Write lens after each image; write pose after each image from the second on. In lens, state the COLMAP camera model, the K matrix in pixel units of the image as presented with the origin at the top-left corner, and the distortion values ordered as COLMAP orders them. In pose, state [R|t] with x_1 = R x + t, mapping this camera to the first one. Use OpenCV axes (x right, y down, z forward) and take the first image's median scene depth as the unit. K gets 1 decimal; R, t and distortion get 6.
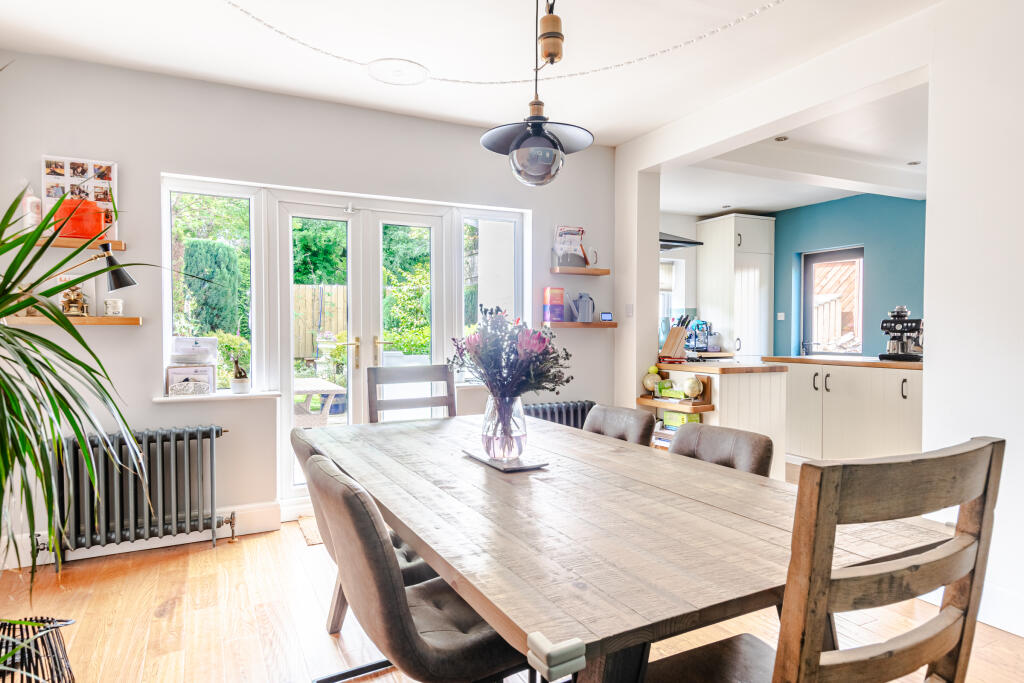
lens RADIAL K [[614.9, 0, 522.4], [0, 614.9, 341.3], [0, 0, 1]] dist [0.034451, 0.003619]
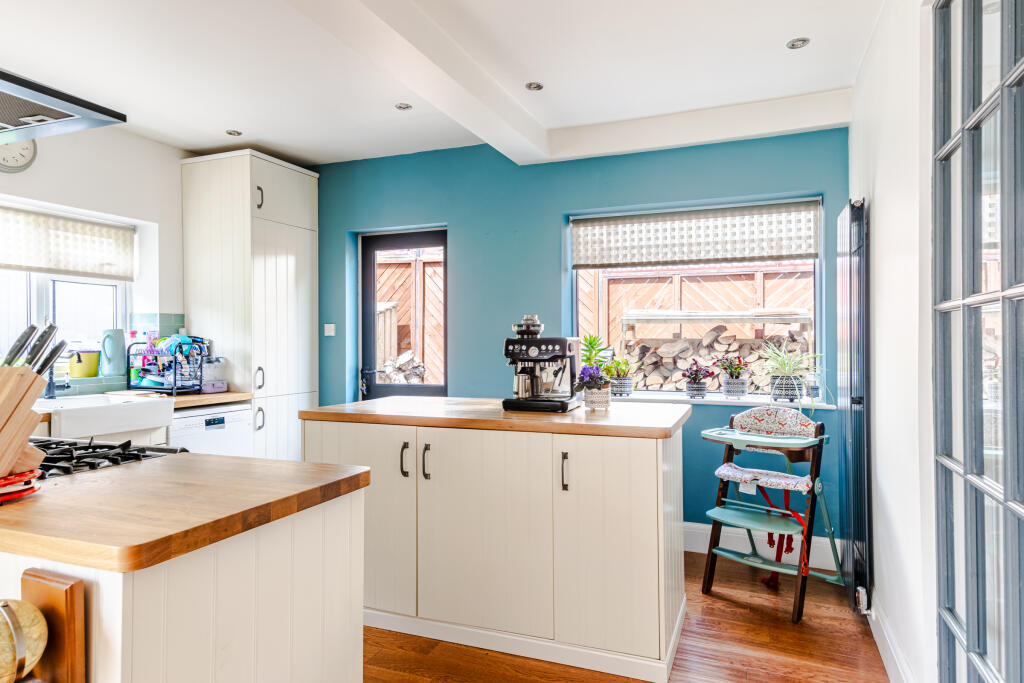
lens RADIAL K [[614.9, 0, 517.2], [0, 614.9, 340.3], [0, 0, 1]] dist [0.034451, 0.003619]
pose [[0.761223, -0.001812, 0.648488, 0.158270], [0.015462, 0.999763, -0.015355, -0.017578], [-0.648306, 0.021716, 0.761070, 0.404896]]
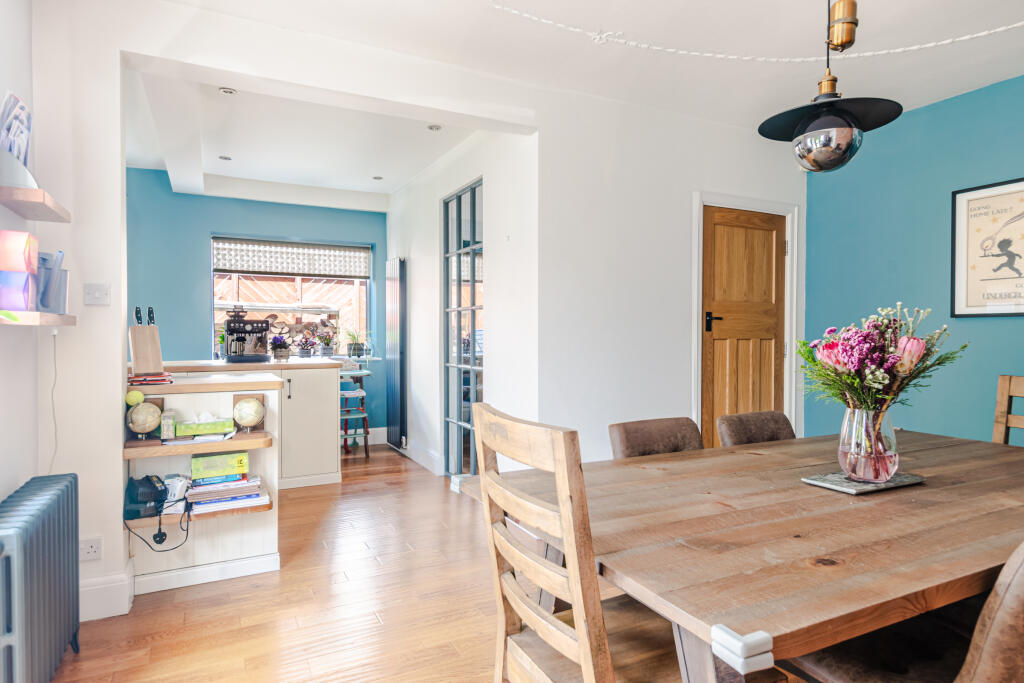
lens RADIAL K [[614.9, 0, 509.8], [0, 614.9, 342.5], [0, 0, 1]] dist [0.034451, 0.003619]
pose [[0.028701, -0.019045, 0.999407, -0.241358], [0.015918, 0.999700, 0.018594, -0.007720], [-0.999461, 0.015375, 0.028996, 0.395480]]
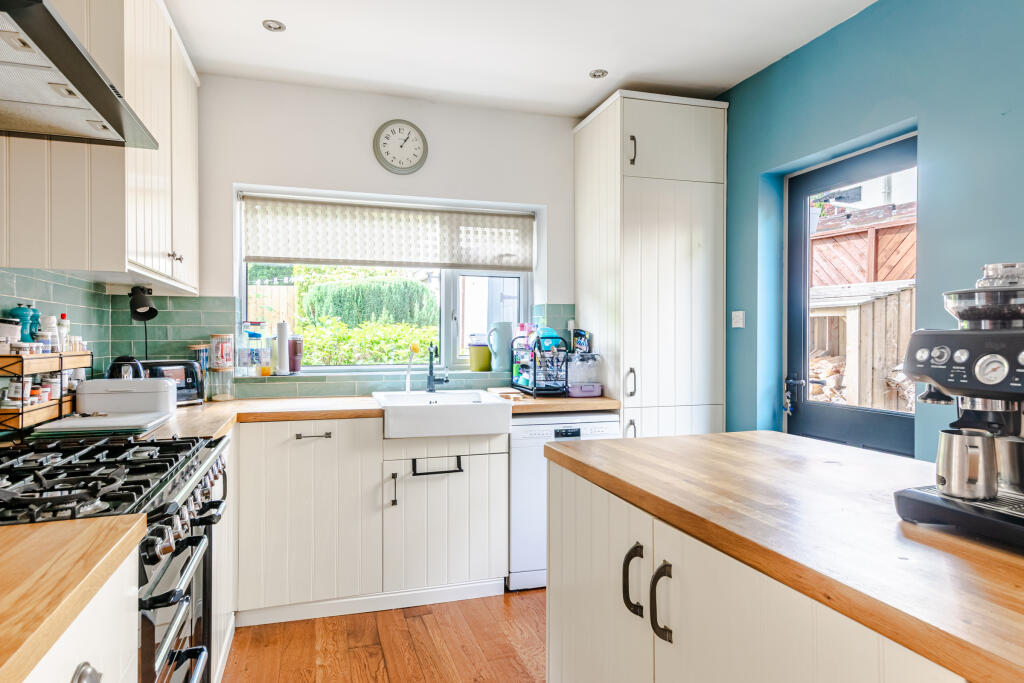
lens RADIAL K [[614.9, 0, 519.4], [0, 614.9, 337.4], [0, 0, 1]] dist [0.034451, 0.003619]
pose [[0.986979, 0.000354, -0.160848, 0.342391], [-0.002858, 0.999878, -0.015333, -0.020621], [0.160823, 0.015593, 0.986860, 0.546654]]
